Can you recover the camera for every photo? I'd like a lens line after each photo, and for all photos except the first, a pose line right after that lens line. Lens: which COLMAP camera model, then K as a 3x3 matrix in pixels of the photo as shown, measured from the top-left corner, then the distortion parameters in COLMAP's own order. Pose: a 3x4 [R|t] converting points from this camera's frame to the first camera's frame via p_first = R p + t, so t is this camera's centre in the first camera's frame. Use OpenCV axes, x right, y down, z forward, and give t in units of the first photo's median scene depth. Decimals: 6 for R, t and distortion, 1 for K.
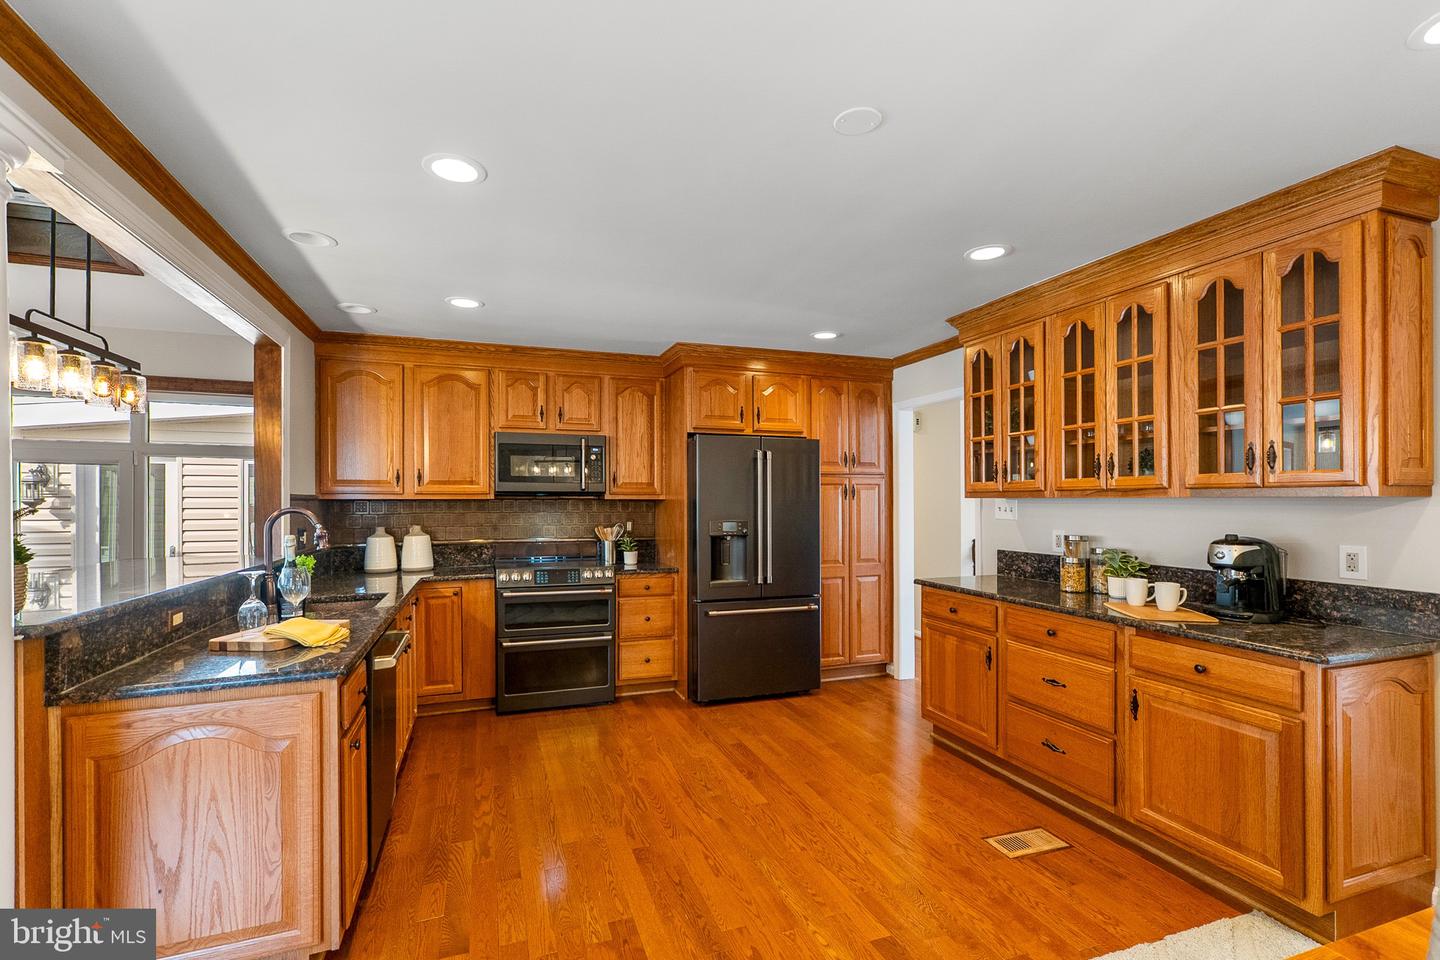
lens RADIAL K [[622.7, 0, 717.2], [0, 622.7, 492.6], [0, 0, 1]] dist [0.002645, 0.001365]
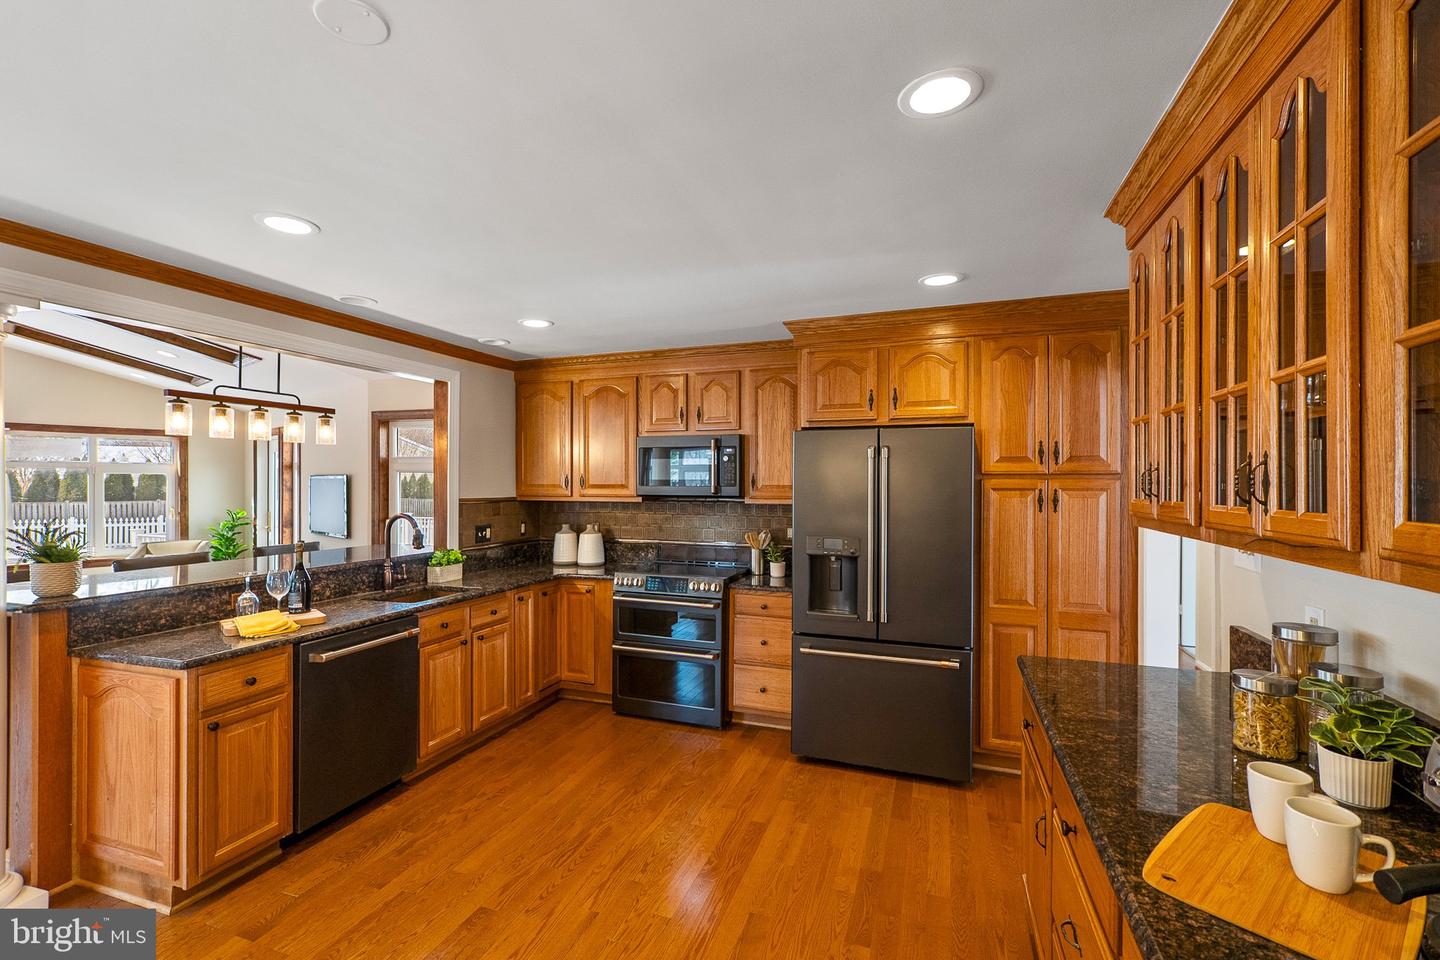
lens RADIAL K [[622.7, 0, 720.7], [0, 622.7, 478.9], [0, 0, 1]] dist [0.002645, 0.001365]
pose [[0.776901, -0.000342, -0.629622, 0.400024], [0.004040, 0.999982, 0.004441, -0.032467], [0.629609, -0.005994, 0.776889, 0.288118]]
